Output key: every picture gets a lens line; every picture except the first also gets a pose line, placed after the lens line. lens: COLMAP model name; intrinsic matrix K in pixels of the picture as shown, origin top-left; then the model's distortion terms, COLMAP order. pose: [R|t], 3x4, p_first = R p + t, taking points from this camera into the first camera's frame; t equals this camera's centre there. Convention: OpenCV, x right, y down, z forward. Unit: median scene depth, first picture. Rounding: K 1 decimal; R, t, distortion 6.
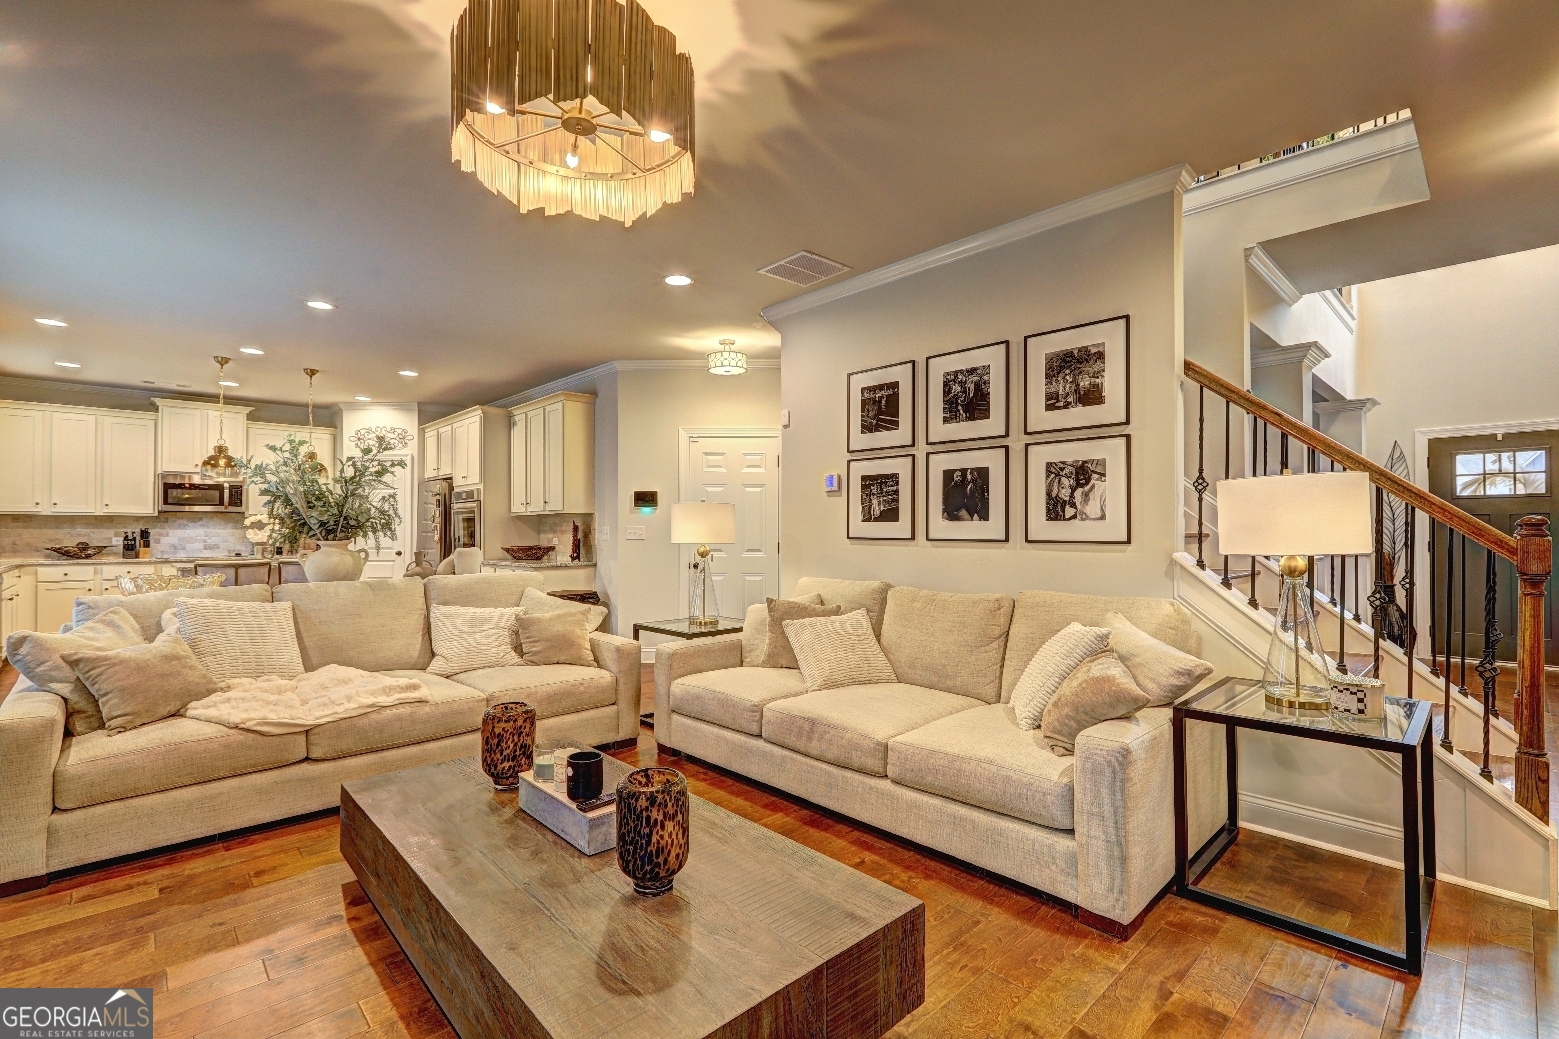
lens RADIAL K [[715.4, 0, 783.6], [0, 715.4, 513.0], [0, 0, 1]] dist [0.004969, 0.000392]
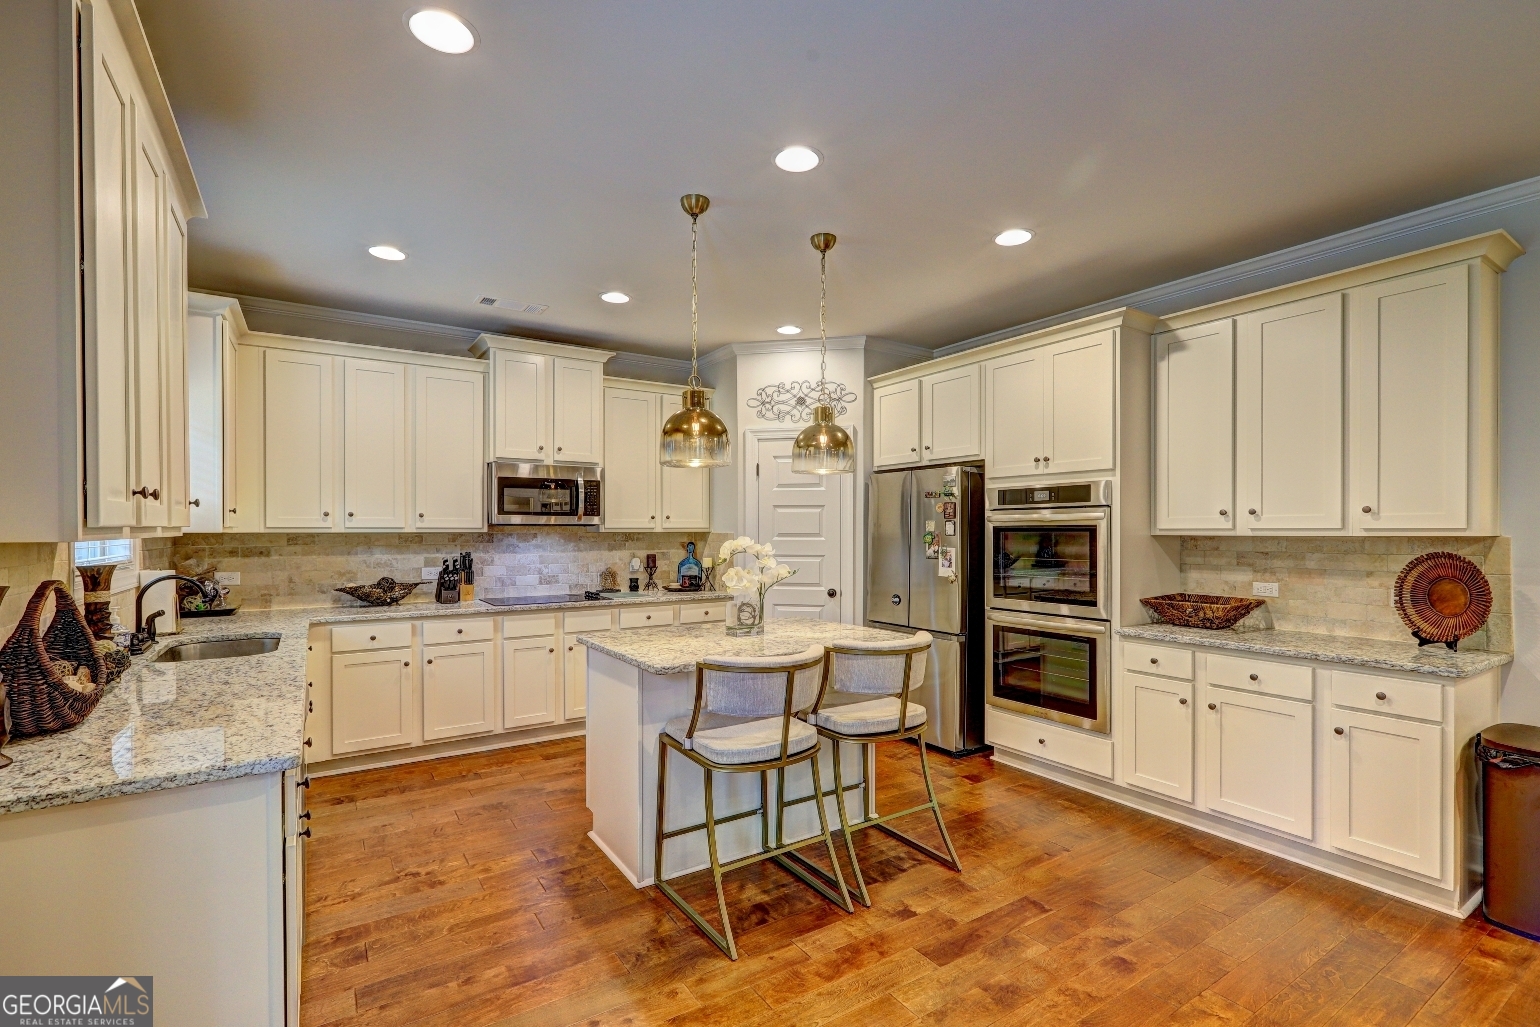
lens RADIAL K [[706.7, 0, 769.2], [0, 706.7, 528.1], [0, 0, 1]] dist [0.004969, 0.000392]
pose [[0.985891, 0.001602, -0.167382, -0.542450], [0.001970, 0.999774, 0.021170, -0.011940], [0.167378, -0.021201, 0.985665, 0.457476]]
